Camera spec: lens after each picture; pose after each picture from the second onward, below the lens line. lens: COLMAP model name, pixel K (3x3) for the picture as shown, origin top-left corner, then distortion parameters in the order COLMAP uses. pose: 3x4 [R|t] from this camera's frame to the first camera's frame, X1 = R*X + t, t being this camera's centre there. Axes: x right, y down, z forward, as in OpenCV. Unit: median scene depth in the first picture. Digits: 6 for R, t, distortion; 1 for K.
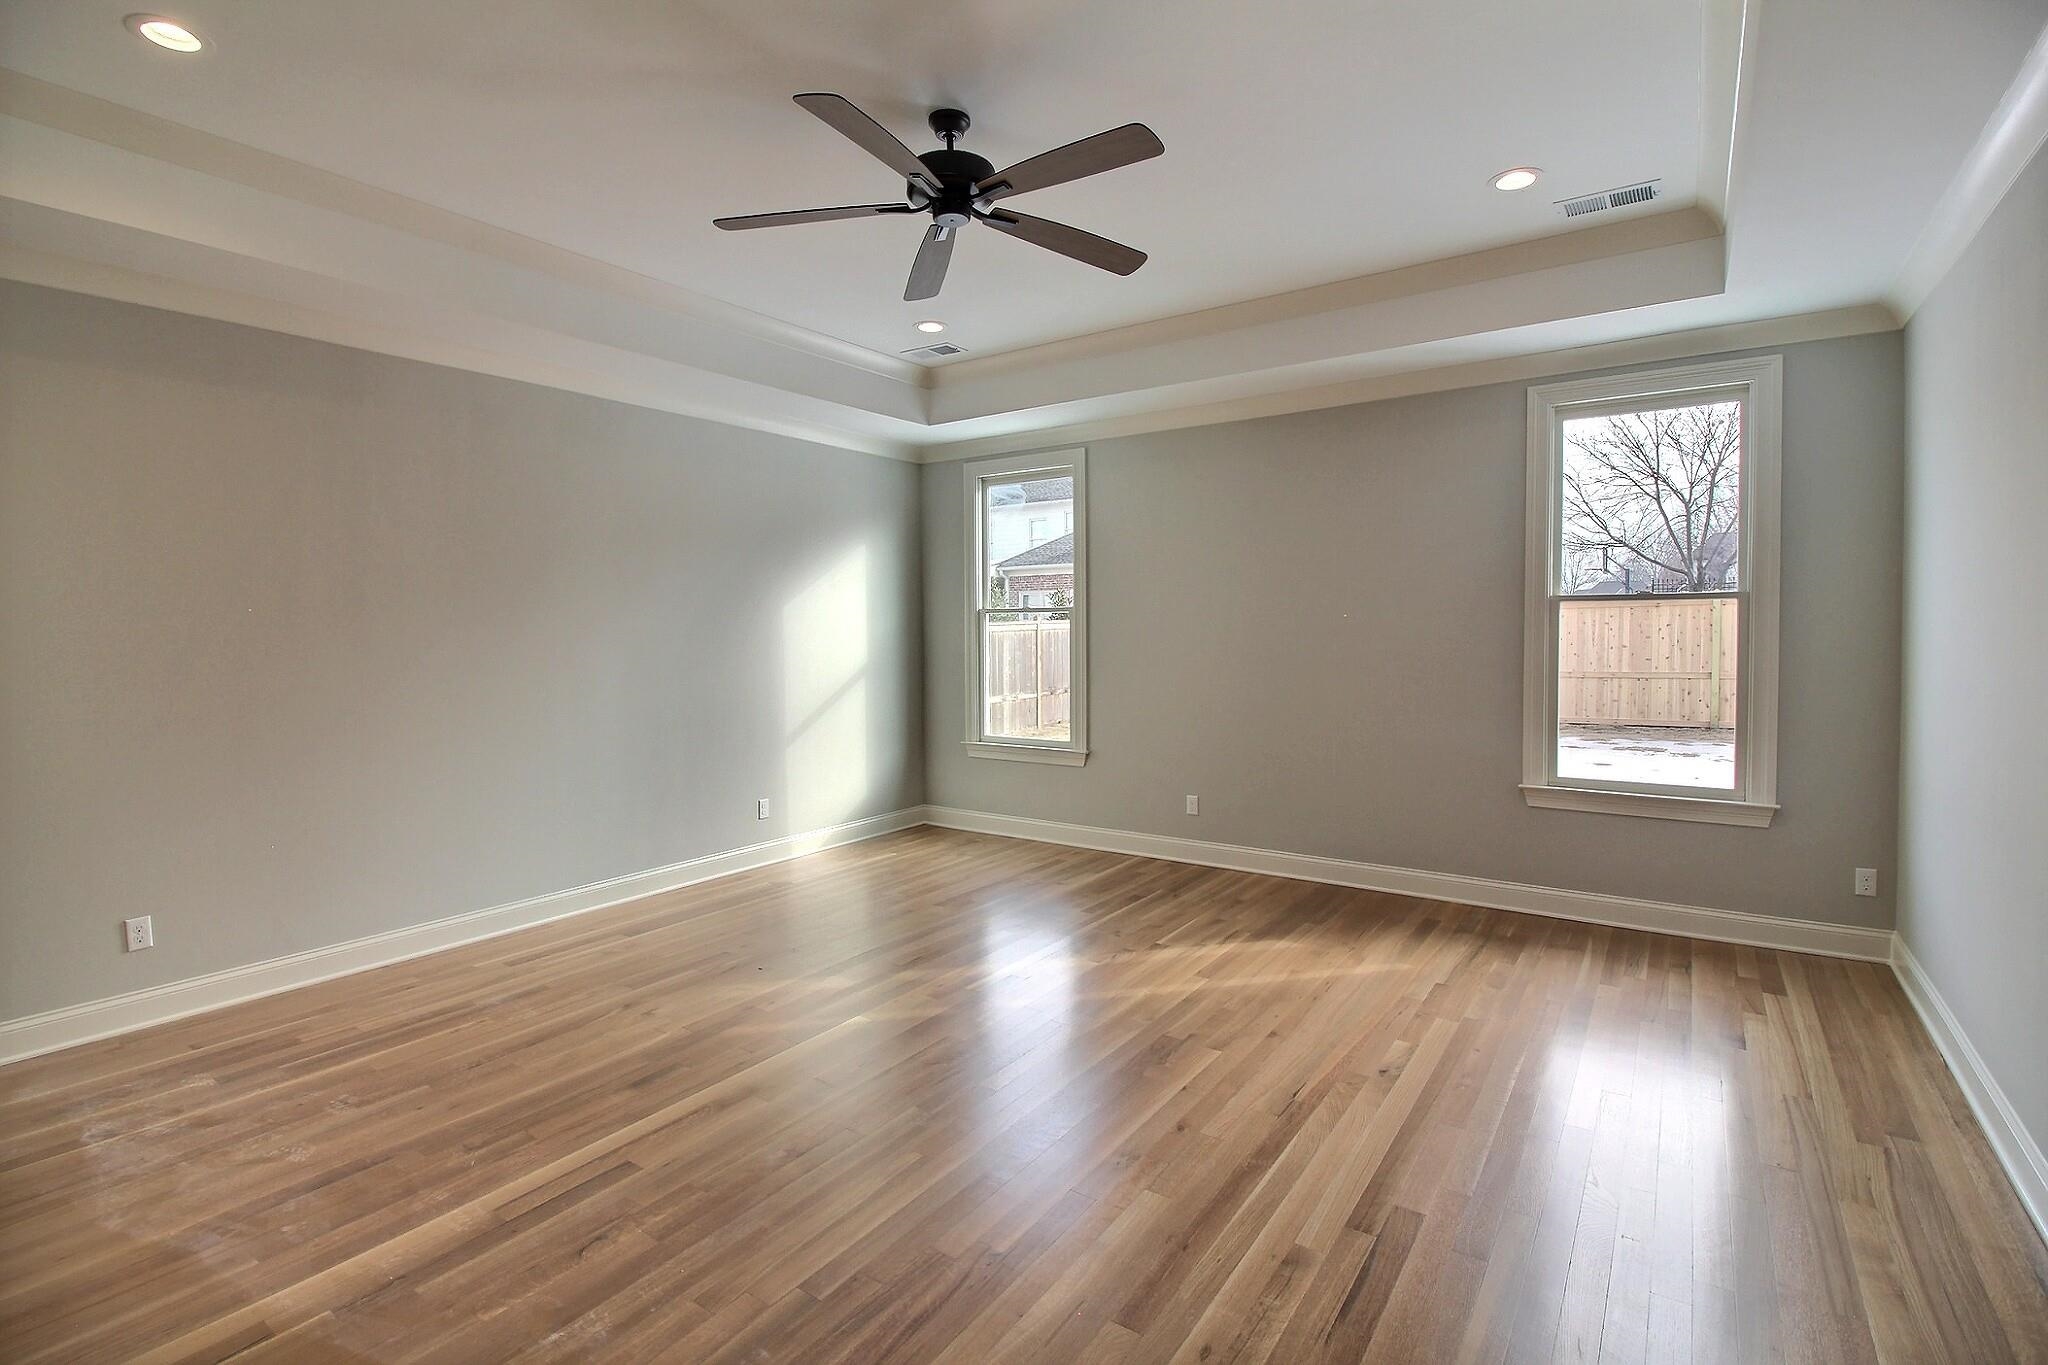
lens RADIAL K [[942.6, 0, 1040.6], [0, 942.6, 679.5], [0, 0, 1]] dist [-0.007912, -0.001713]
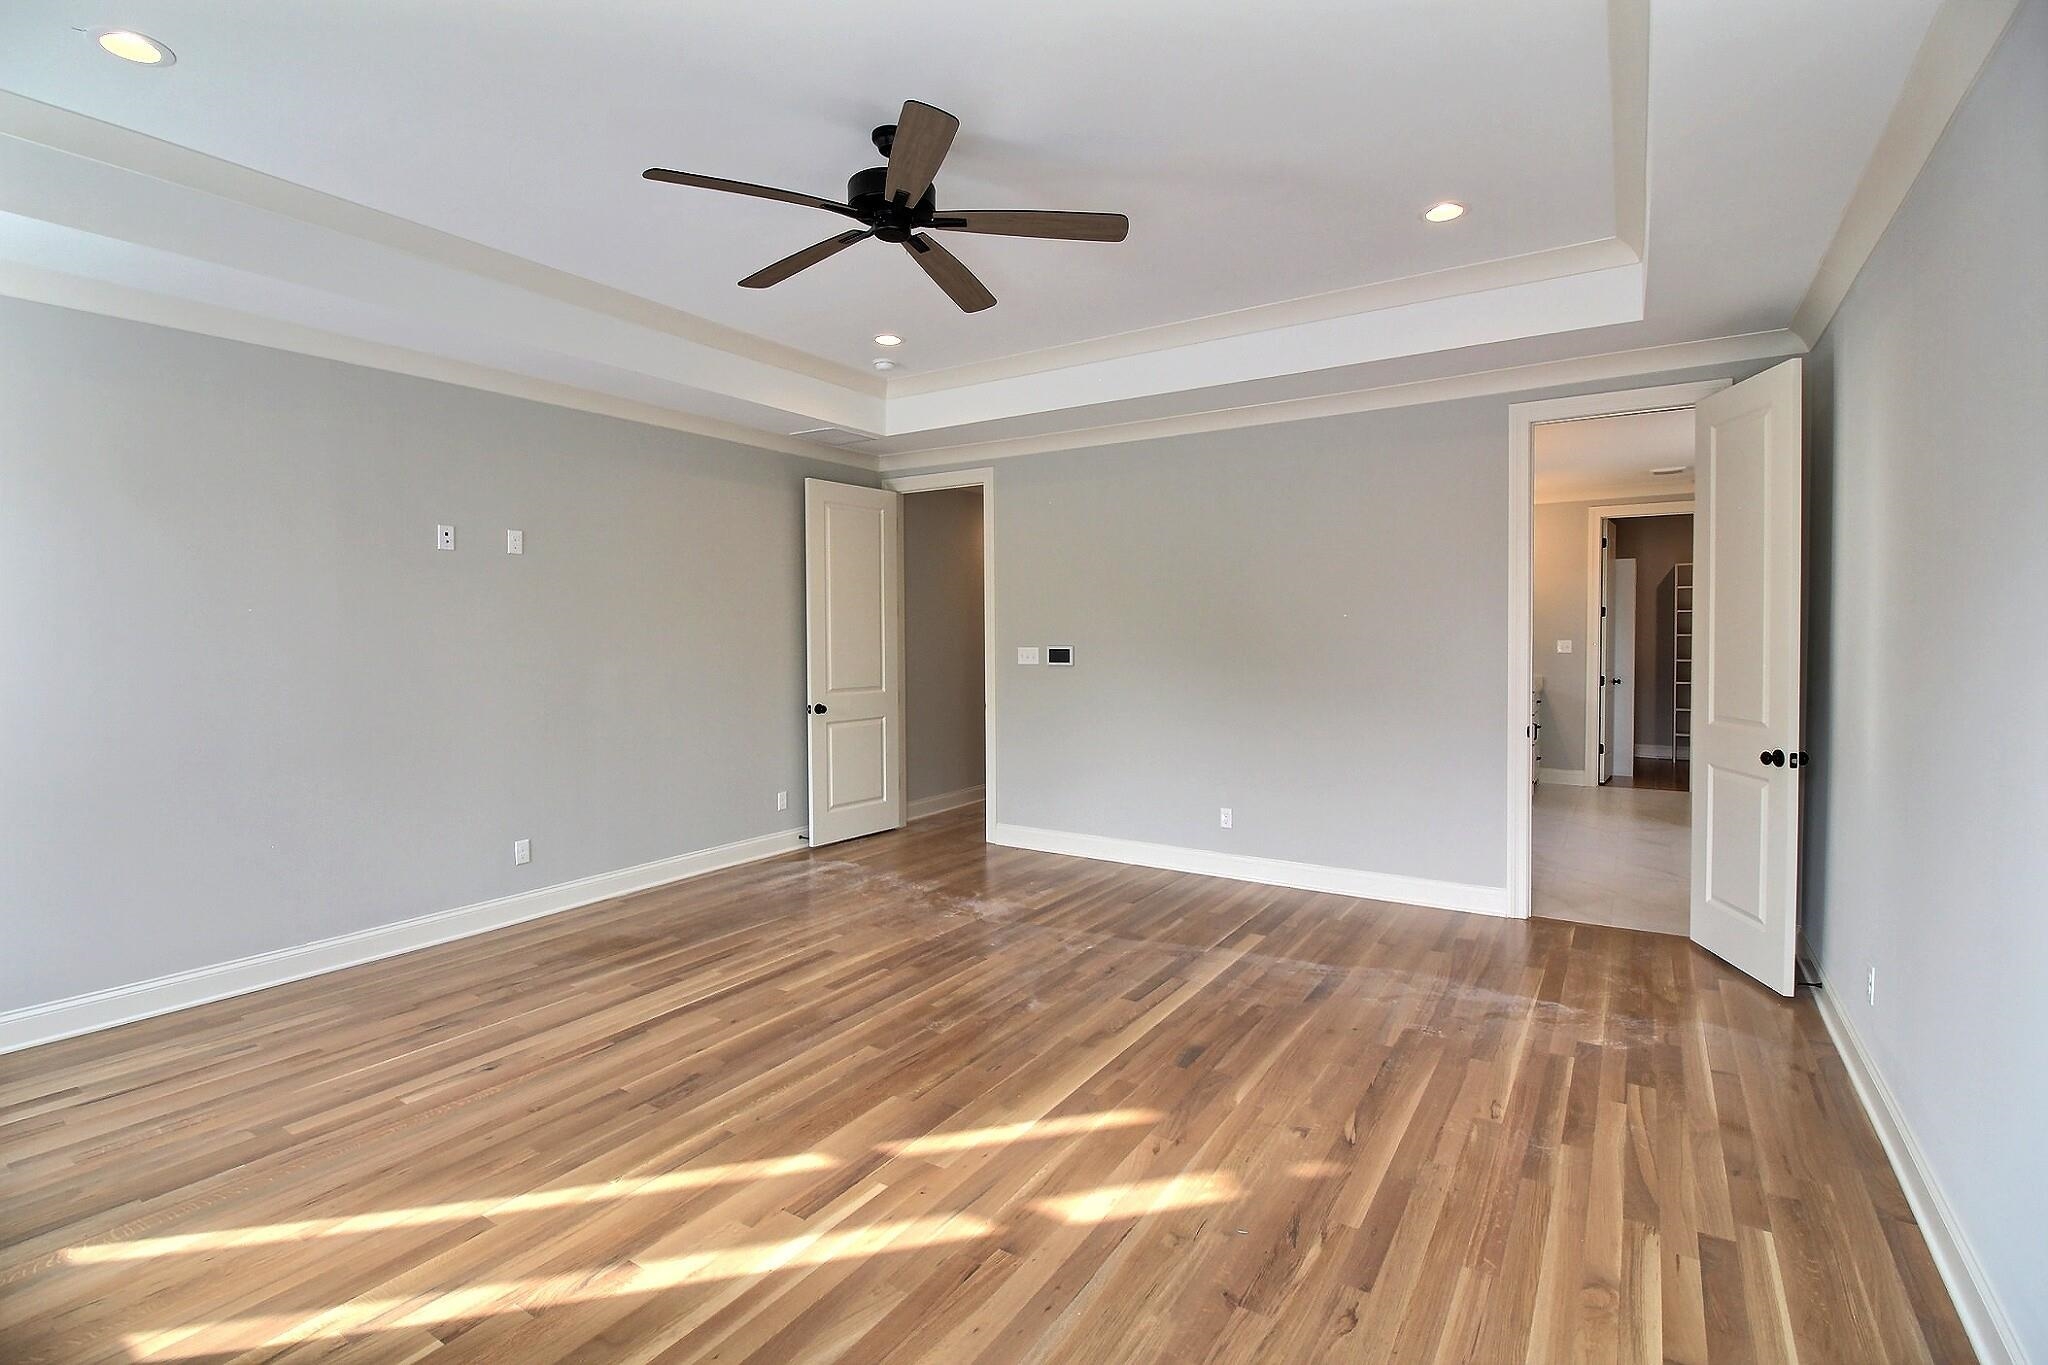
lens RADIAL K [[942.6, 0, 1047.7], [0, 942.6, 647.9], [0, 0, 1]] dist [-0.007912, -0.001713]
pose [[-0.999070, 0.012133, -0.041385, -0.228347], [0.009106, 0.997322, 0.072565, -0.122846], [0.042155, 0.072121, -0.996505, 2.181749]]
